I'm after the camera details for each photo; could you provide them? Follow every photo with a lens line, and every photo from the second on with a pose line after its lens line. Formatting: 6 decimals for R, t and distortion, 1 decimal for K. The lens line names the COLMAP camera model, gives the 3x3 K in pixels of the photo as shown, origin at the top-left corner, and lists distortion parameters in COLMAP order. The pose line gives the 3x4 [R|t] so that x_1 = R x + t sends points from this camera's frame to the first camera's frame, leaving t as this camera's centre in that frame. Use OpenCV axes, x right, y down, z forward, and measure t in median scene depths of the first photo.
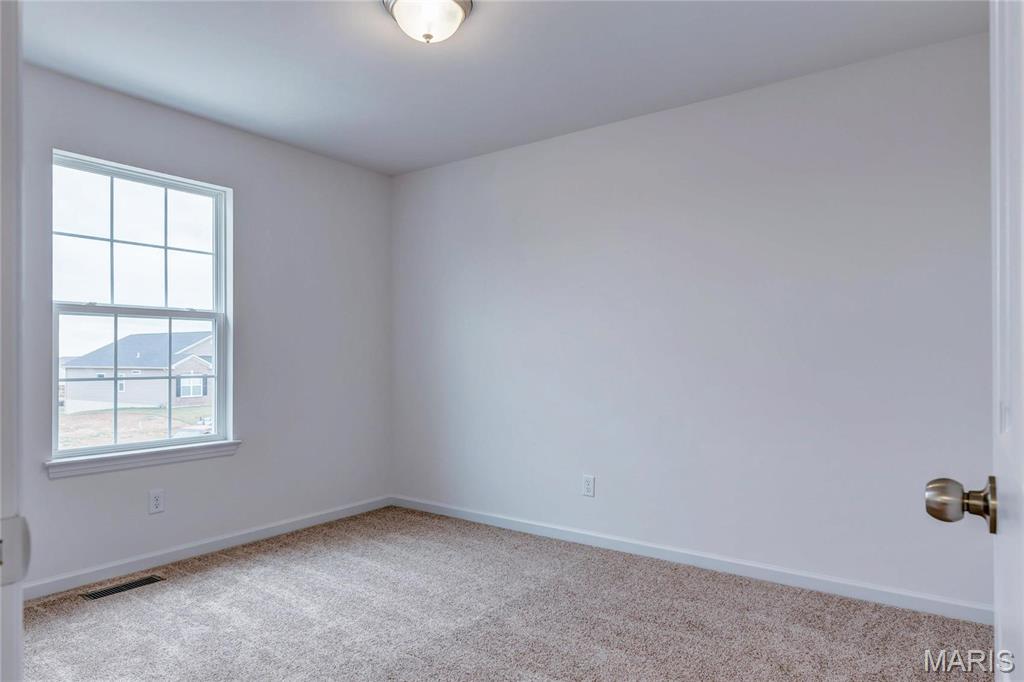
lens RADIAL K [[631.6, 0, 513.0], [0, 631.6, 353.1], [0, 0, 1]] dist [0.001890, 0.000700]
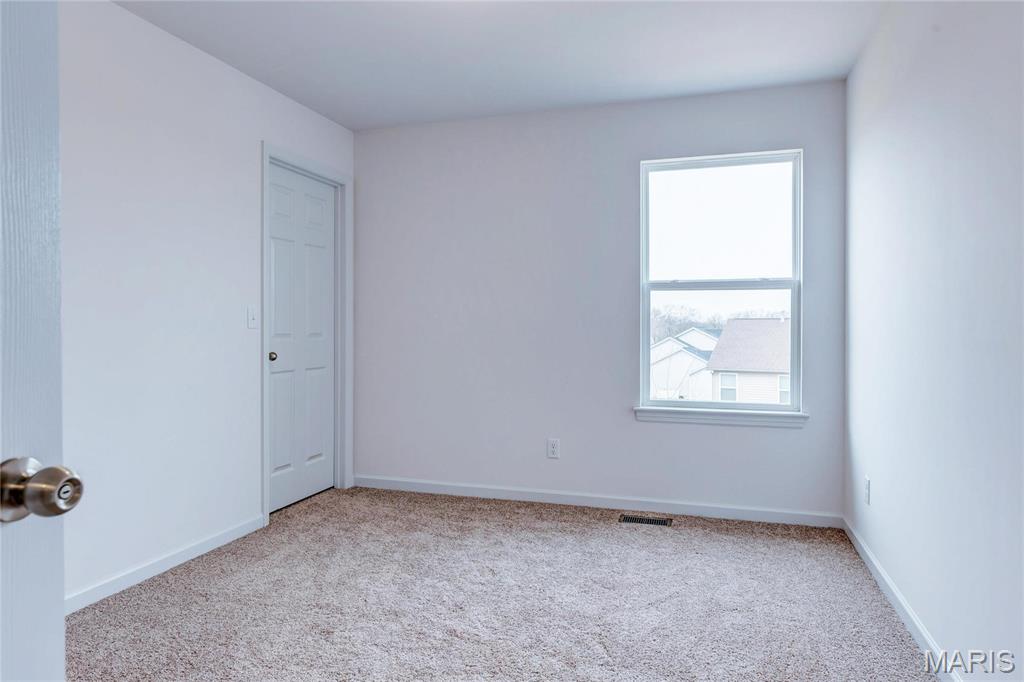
lens RADIAL K [[566.4, 0, 512.1], [0, 566.4, 336.6], [0, 0, 1]] dist [-0.015298, -0.000030]
pose [[0.331766, 0.020031, -0.943149, 0.259706], [0.005050, 0.999723, 0.023009, 0.000857], [0.943348, -0.012397, 0.331573, 0.376186]]
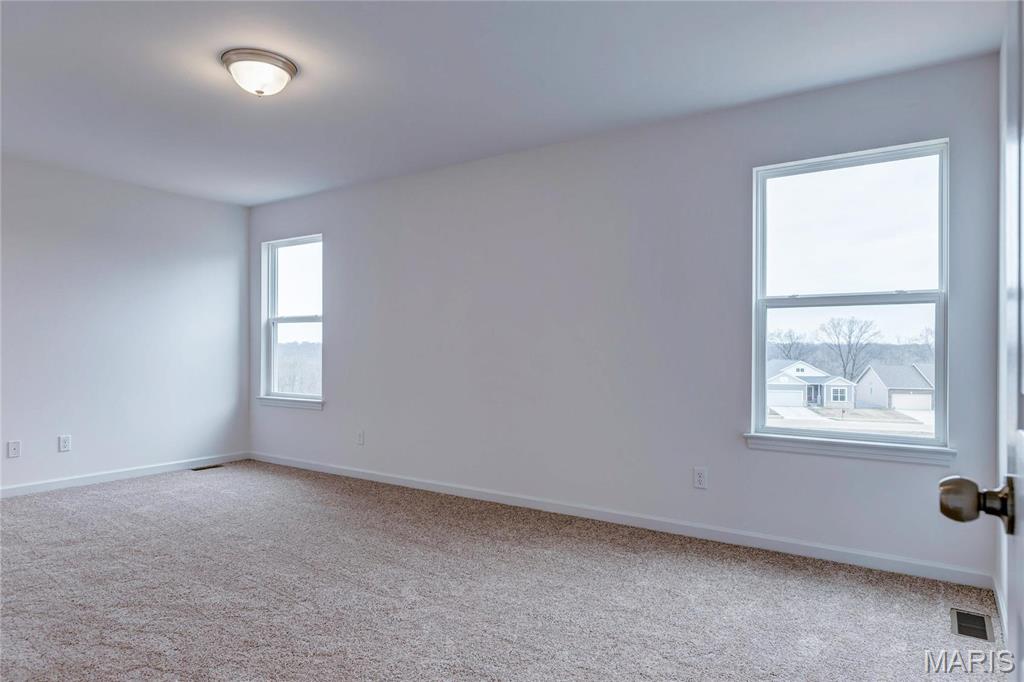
lens RADIAL K [[593.2, 0, 517.2], [0, 593.2, 345.1], [0, 0, 1]] dist [0.001437, -0.000826]
pose [[0.051699, 0.002424, -0.998660, 0.350820], [0.004287, 0.999987, 0.002650, 0.001113], [0.998654, -0.004418, 0.051688, 0.503200]]
